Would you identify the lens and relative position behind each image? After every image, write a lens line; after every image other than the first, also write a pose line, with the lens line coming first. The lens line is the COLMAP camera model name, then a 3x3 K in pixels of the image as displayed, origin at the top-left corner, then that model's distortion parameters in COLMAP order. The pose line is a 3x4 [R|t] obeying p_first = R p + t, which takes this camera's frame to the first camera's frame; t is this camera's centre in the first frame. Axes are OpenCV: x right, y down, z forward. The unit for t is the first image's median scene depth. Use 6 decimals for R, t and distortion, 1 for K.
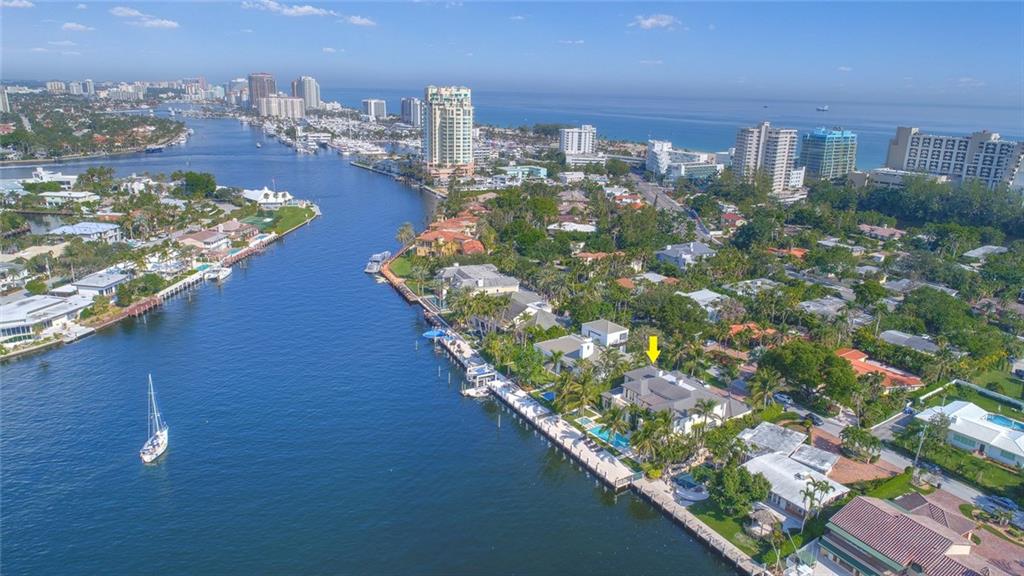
lens RADIAL K [[679.5, 0, 513.0], [0, 679.5, 286.3], [0, 0, 1]] dist [-0.009039, 0.004887]
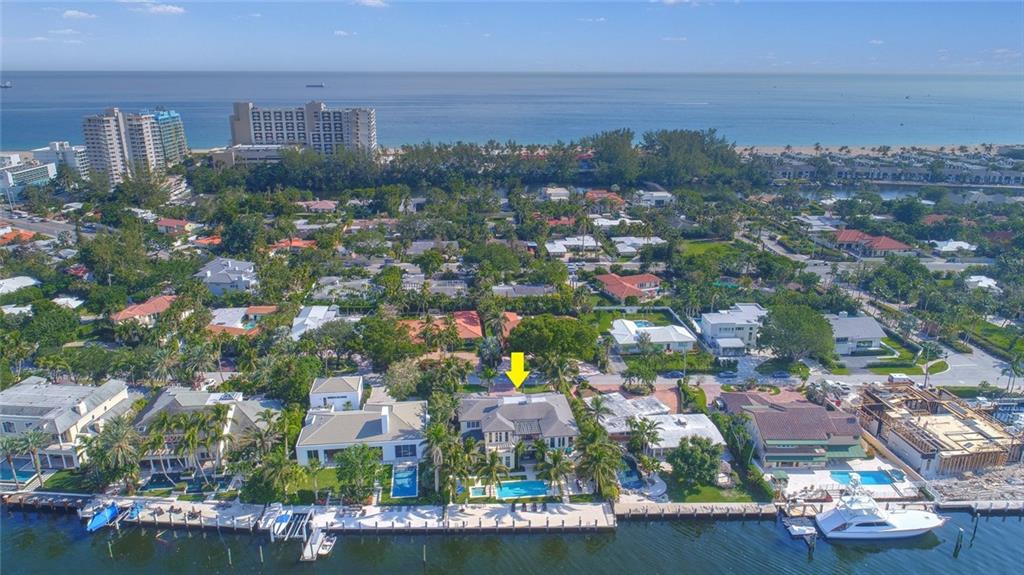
lens RADIAL K [[679.5, 0, 511.3], [0, 679.5, 290.4], [0, 0, 1]] dist [-0.009039, 0.004887]
pose [[0.491569, -0.291274, 0.820682, -0.393812], [0.255331, 0.949194, 0.183948, -0.143098], [-0.832566, 0.119123, 0.540965, 0.405568]]
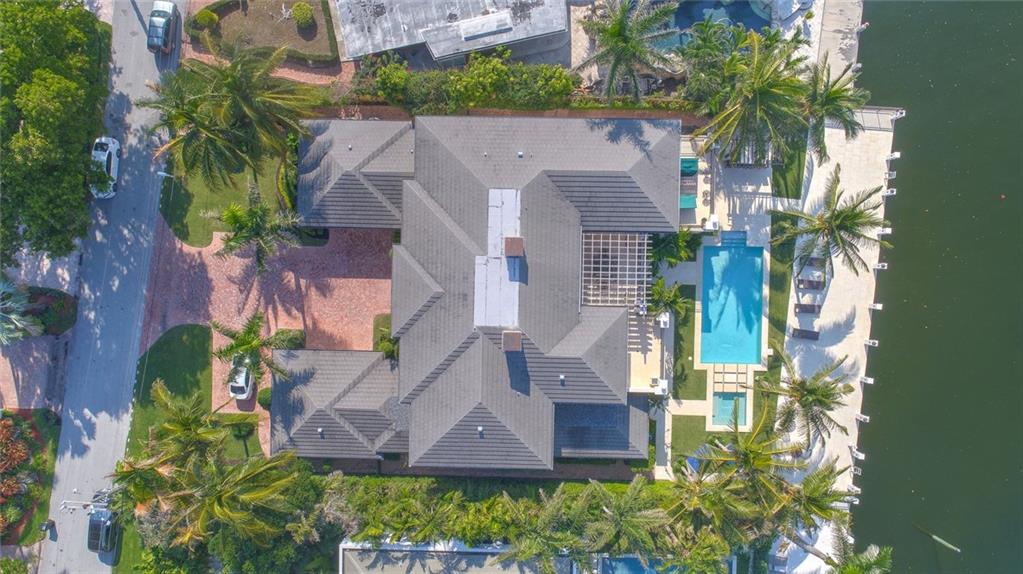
lens RADIAL K [[678.8, 0, 511.4], [0, 678.8, 287.6], [0, 0, 1]] dist [-0.009039, 0.004887]
pose [[-0.797893, -0.602793, -0.002848, 0.189639], [0.167972, -0.226871, 0.959331, -0.107517], [-0.578924, 0.764964, 0.282271, 0.757789]]
